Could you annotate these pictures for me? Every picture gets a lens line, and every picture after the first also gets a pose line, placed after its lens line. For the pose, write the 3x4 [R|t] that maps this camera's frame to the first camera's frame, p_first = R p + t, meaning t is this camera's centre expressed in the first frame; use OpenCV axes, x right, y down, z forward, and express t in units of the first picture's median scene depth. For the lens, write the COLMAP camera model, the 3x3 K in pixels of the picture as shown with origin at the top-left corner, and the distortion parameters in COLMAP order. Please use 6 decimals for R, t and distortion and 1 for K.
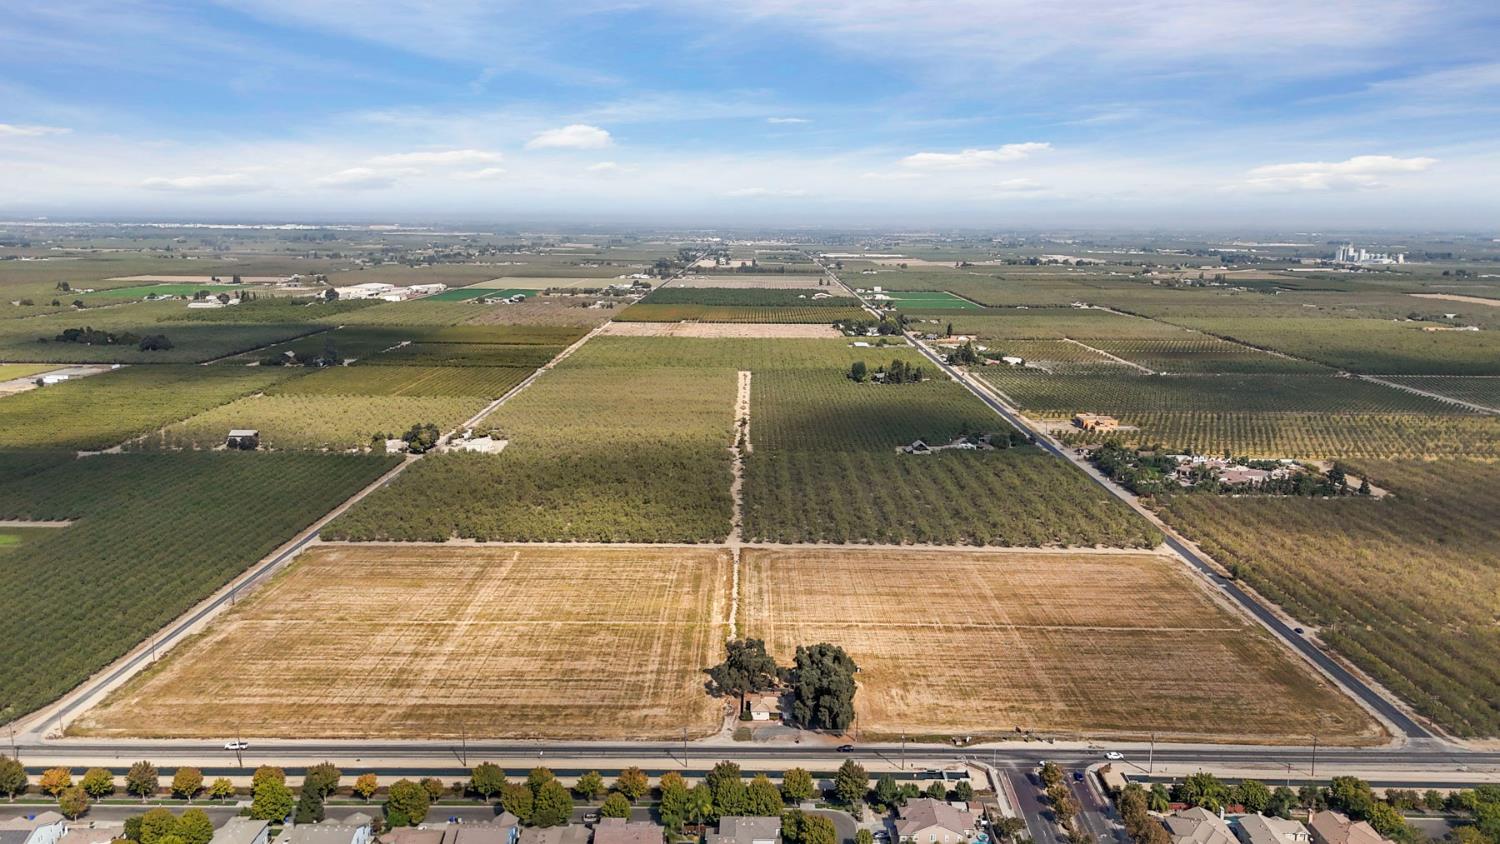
lens RADIAL K [[1102.2, 0, 757.8], [0, 1102.2, 387.6], [0, 0, 1]] dist [0.062327, -0.050508]
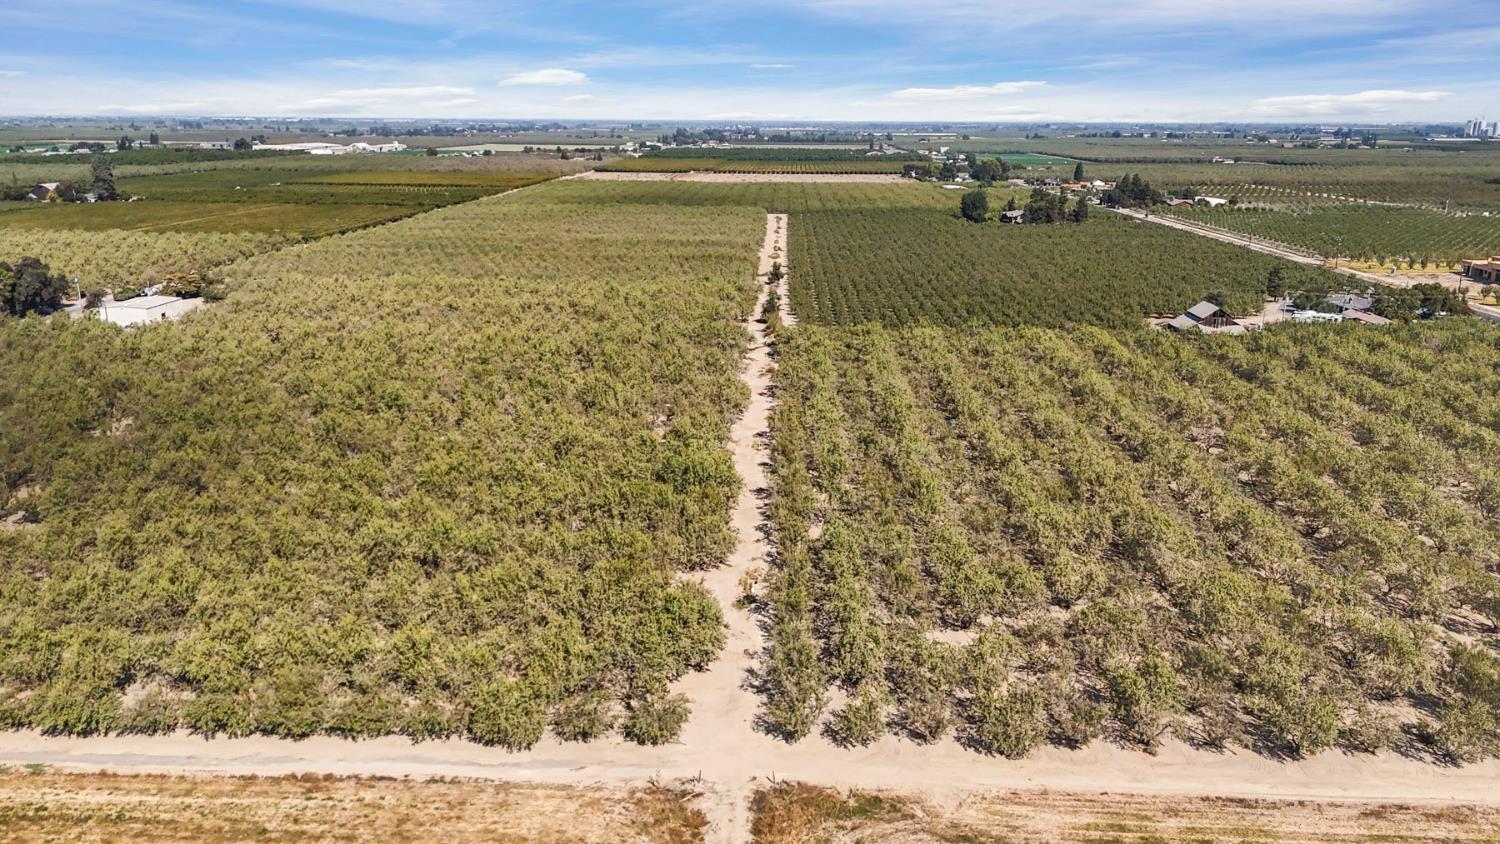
lens RADIAL K [[1102.2, 0, 751.4], [0, 1102.2, 417.3], [0, 0, 1]] dist [0.062327, -0.050508]
pose [[0.999398, 0.005526, -0.034253, -0.011991], [-0.001759, 0.994036, 0.109041, 0.074191], [0.034652, -0.108915, 0.993447, 0.952593]]
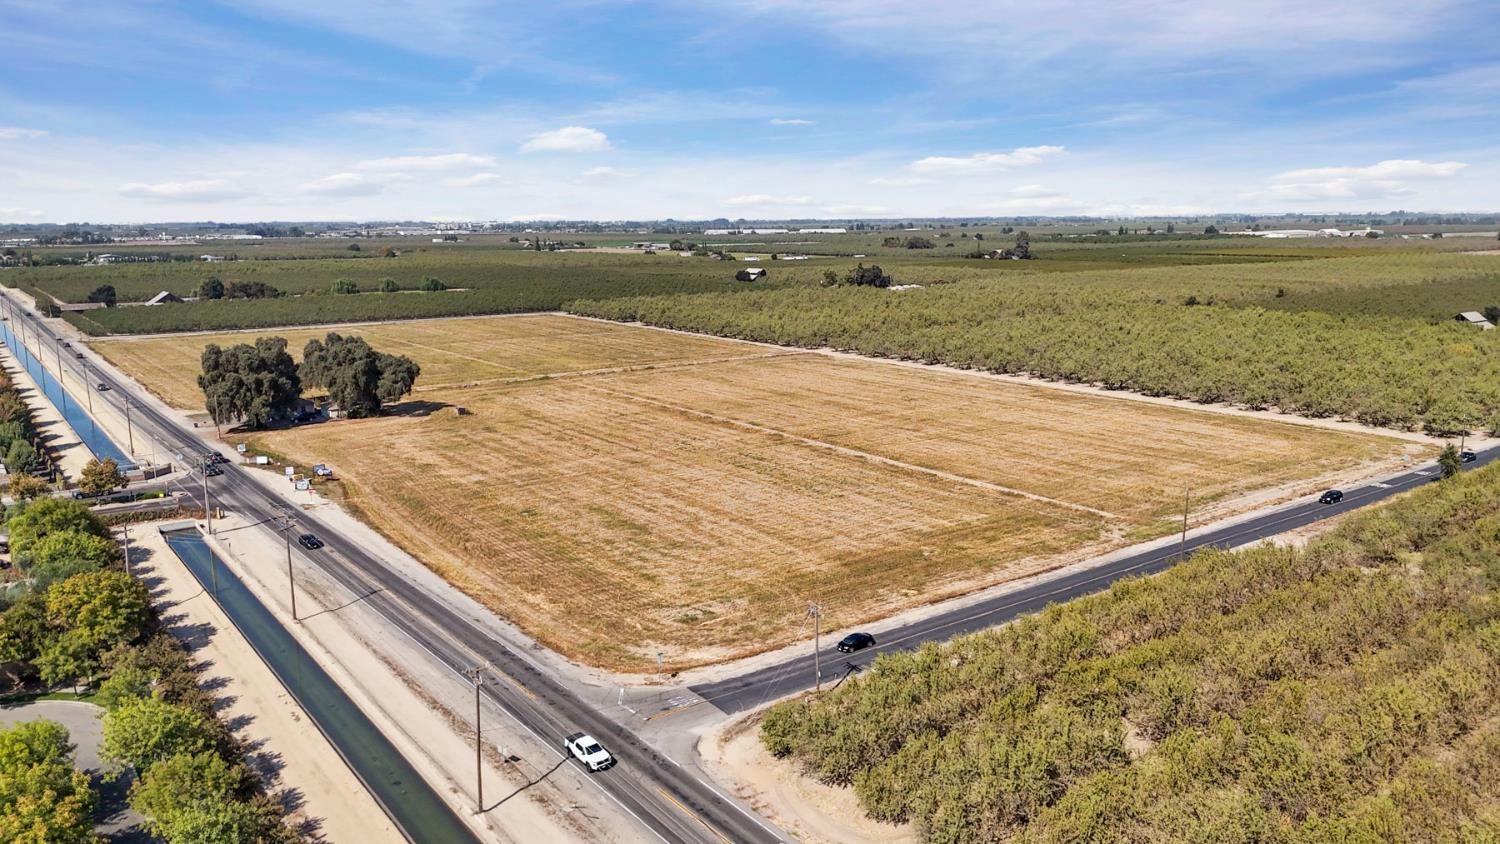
lens RADIAL K [[1102.2, 0, 759.5], [0, 1102.2, 424.9], [0, 0, 1]] dist [0.062327, -0.050508]
pose [[0.596720, 0.133476, -0.791270, 0.631816], [-0.108039, 0.990455, 0.085600, 0.154800], [0.795143, 0.034409, 0.605445, 0.615259]]
